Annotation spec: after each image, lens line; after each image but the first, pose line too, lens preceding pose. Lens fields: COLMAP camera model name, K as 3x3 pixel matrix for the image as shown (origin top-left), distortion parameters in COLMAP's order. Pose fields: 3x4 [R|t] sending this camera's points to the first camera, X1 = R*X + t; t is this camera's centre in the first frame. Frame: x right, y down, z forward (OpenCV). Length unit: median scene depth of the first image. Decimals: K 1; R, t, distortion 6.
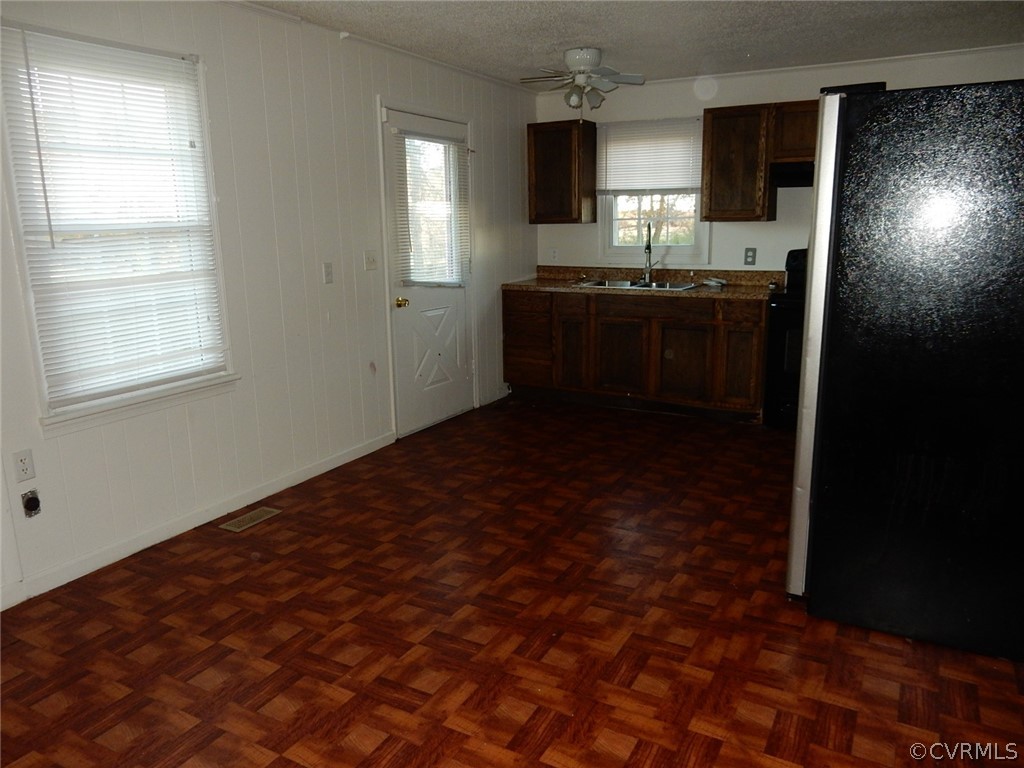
lens RADIAL K [[753.4, 0, 512.0], [0, 753.4, 384.0], [0, 0, 1]] dist [0.000288, -0.001732]
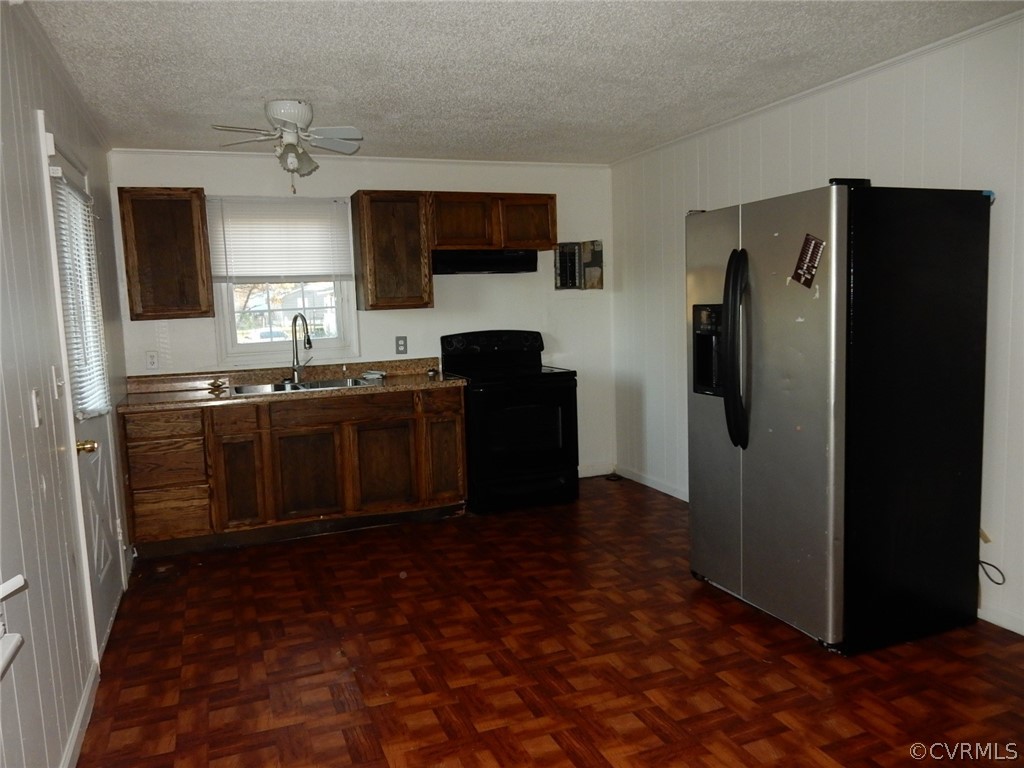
lens RADIAL K [[753.4, 0, 512.0], [0, 753.4, 384.0], [0, 0, 1]] dist [0.000288, -0.001732]
pose [[0.642580, -0.097937, 0.759934, -0.348915], [0.191168, 0.980925, -0.035229, -0.064504], [-0.741988, 0.167912, 0.649045, 0.302545]]
